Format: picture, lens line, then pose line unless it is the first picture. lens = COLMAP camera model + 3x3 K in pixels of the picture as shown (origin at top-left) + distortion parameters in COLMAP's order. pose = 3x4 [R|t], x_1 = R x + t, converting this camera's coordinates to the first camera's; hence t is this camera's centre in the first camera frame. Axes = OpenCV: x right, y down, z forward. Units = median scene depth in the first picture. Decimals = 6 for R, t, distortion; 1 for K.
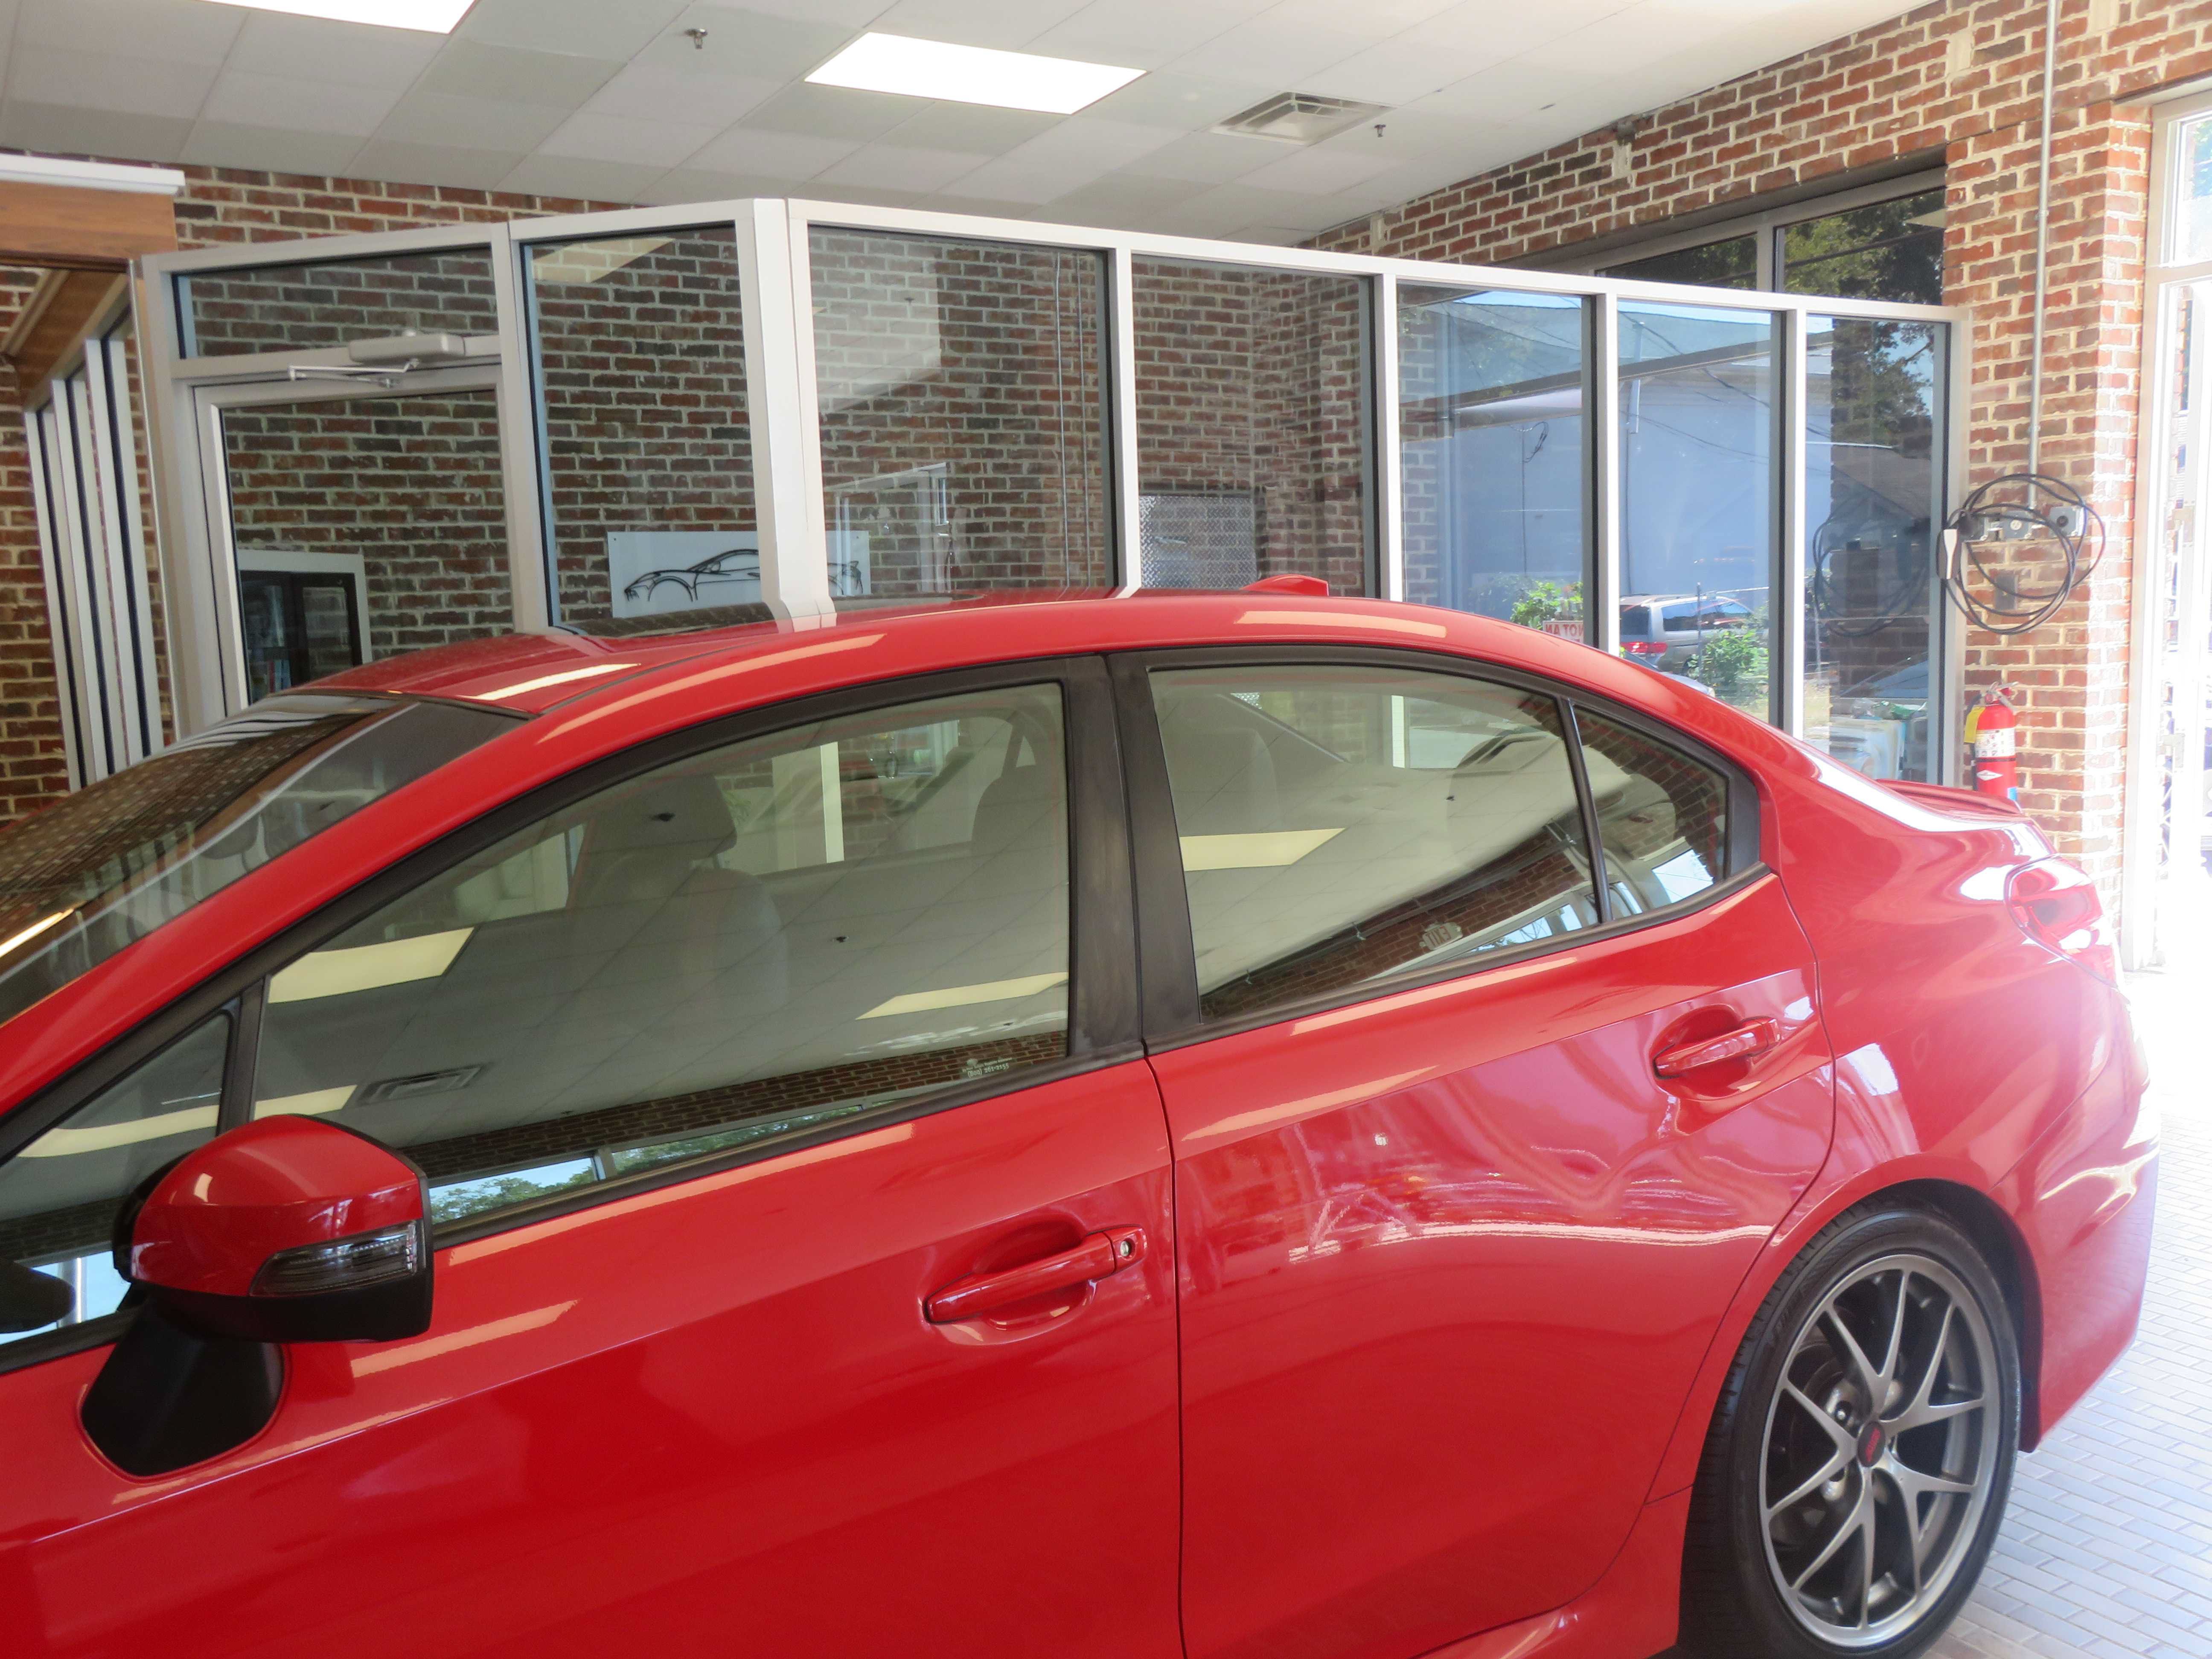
lens RADIAL K [[1925.7, 0, 1104.0], [0, 1925.7, 823.0], [0, 0, 1]] dist [0.042396, 0.010674]
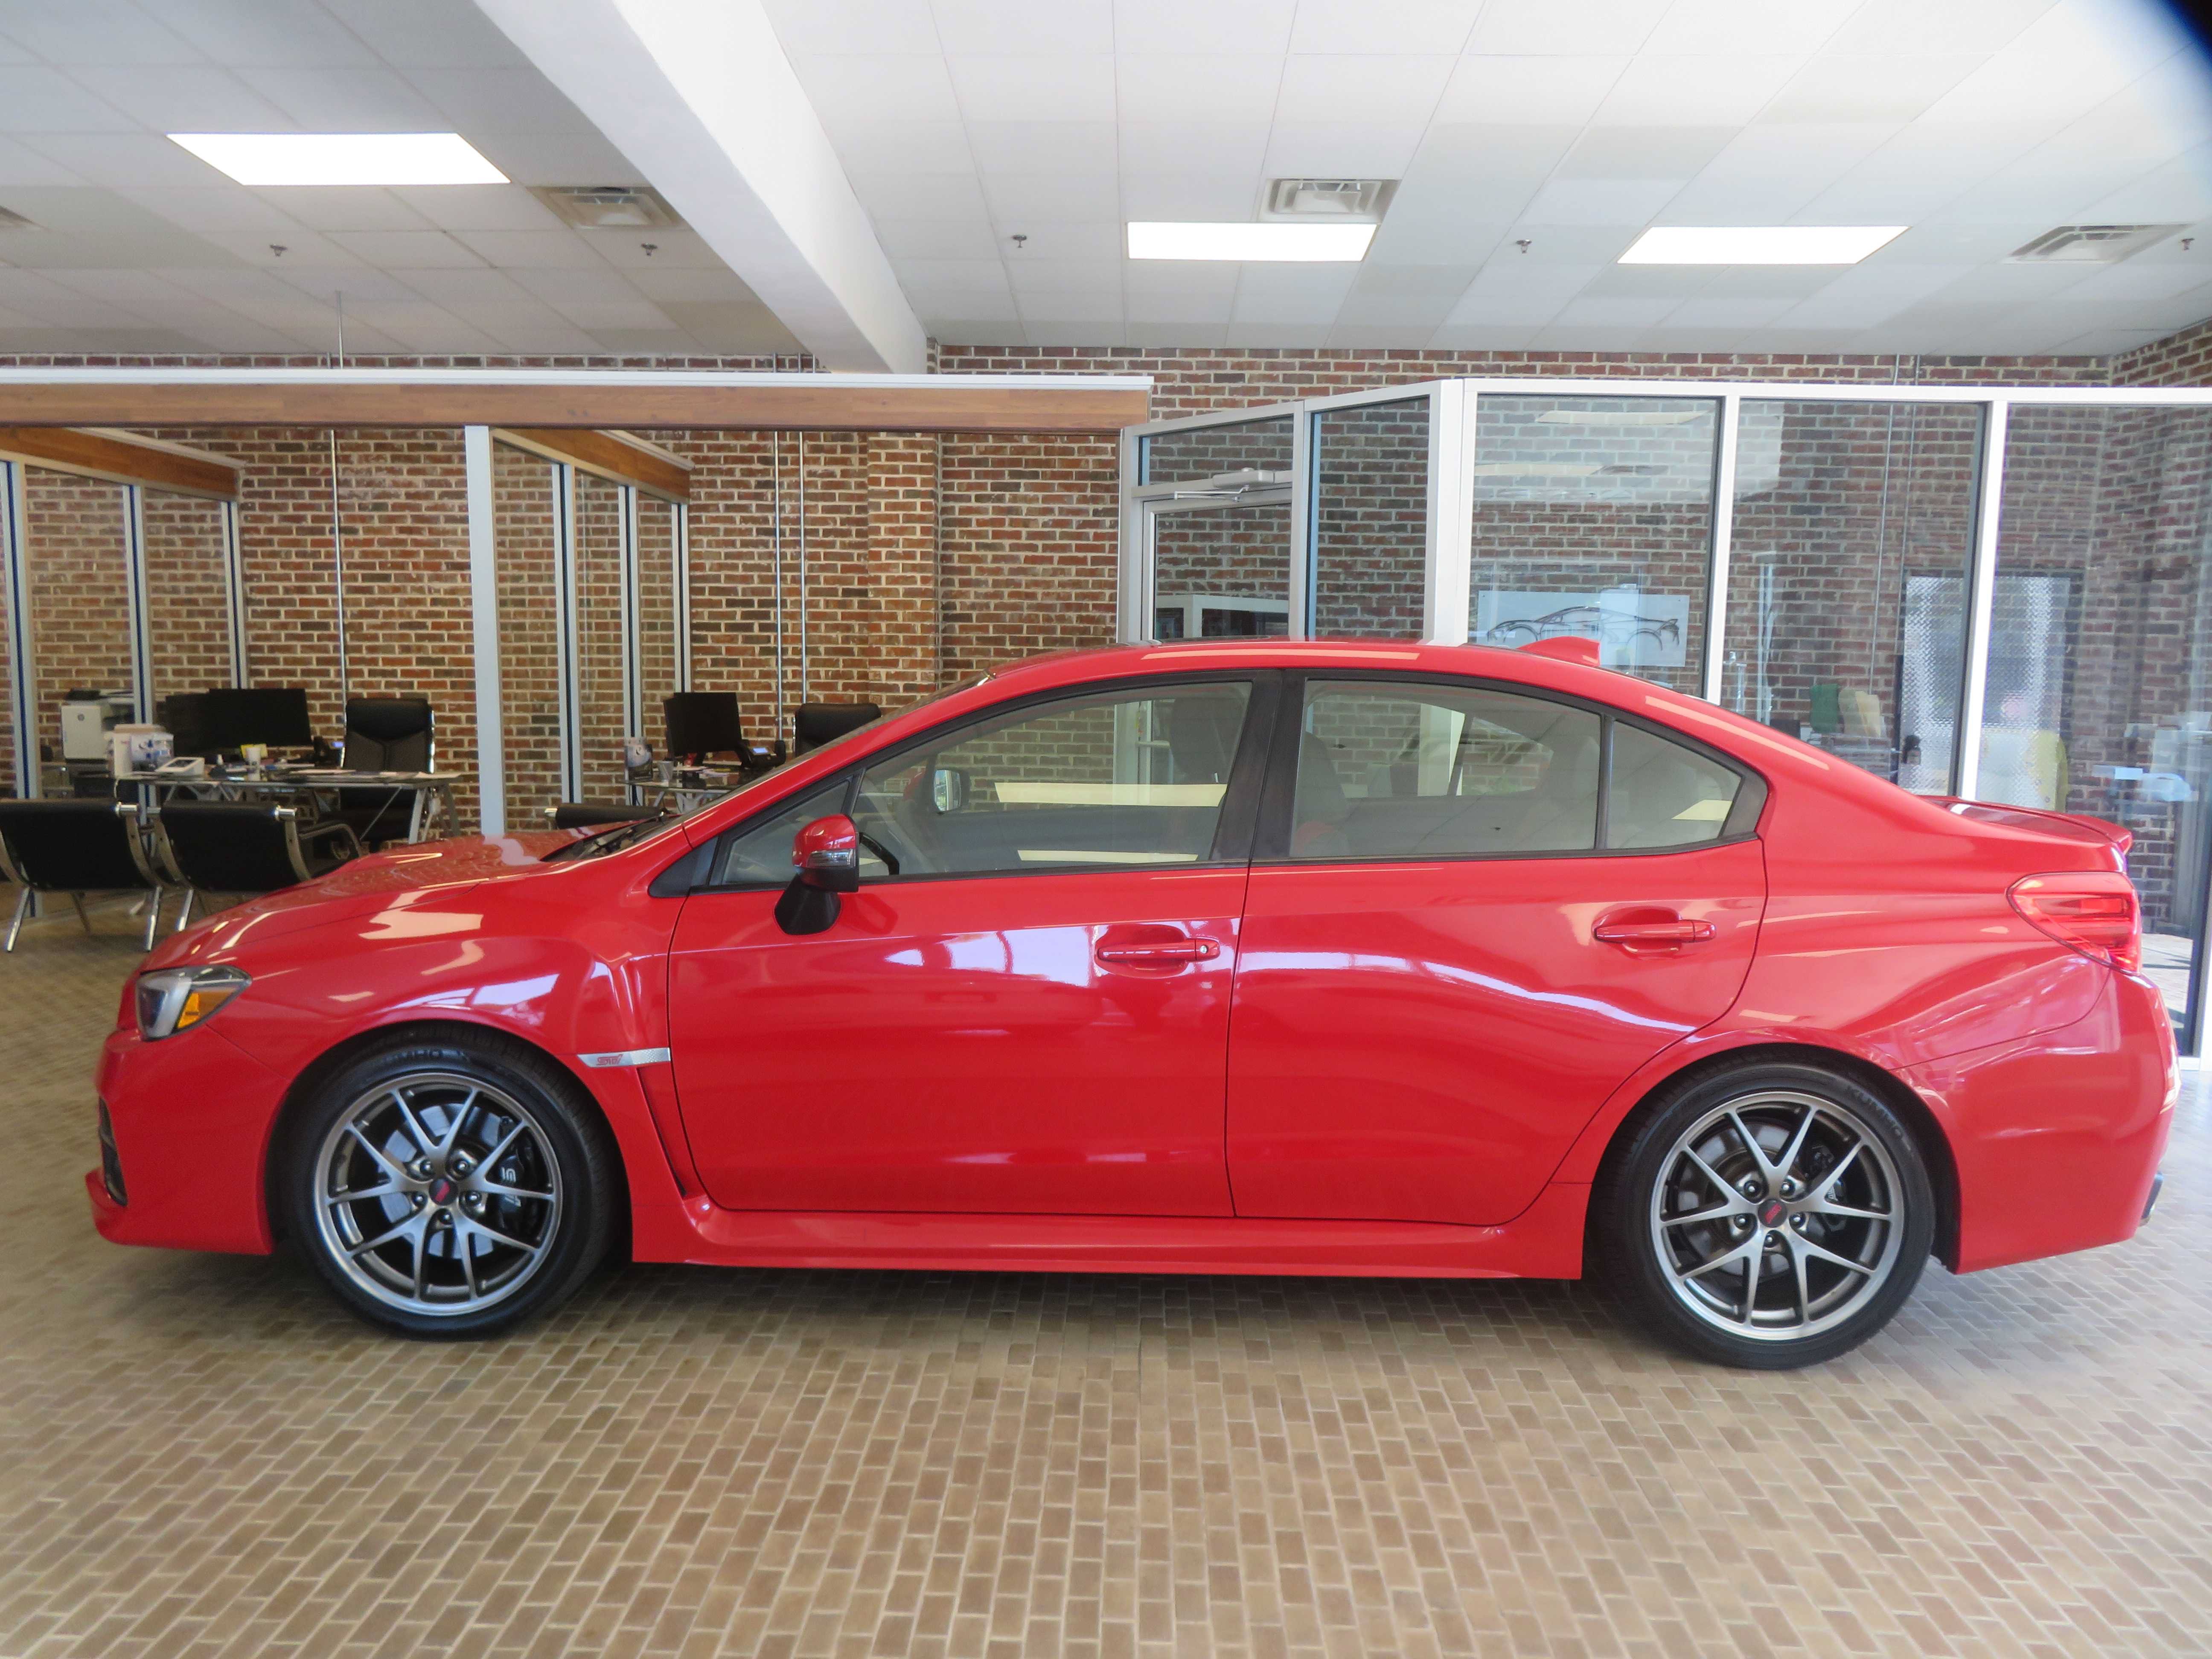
lens RADIAL K [[1634.2, 0, 1041.1], [0, 1634.2, 851.7], [0, 0, 1]] dist [0.000292, 0.059992]
pose [[0.804047, 0.127294, -0.580779, 0.200541], [-0.119368, 0.991485, 0.052055, 0.010748], [0.582459, 0.027471, 0.812395, -0.127259]]
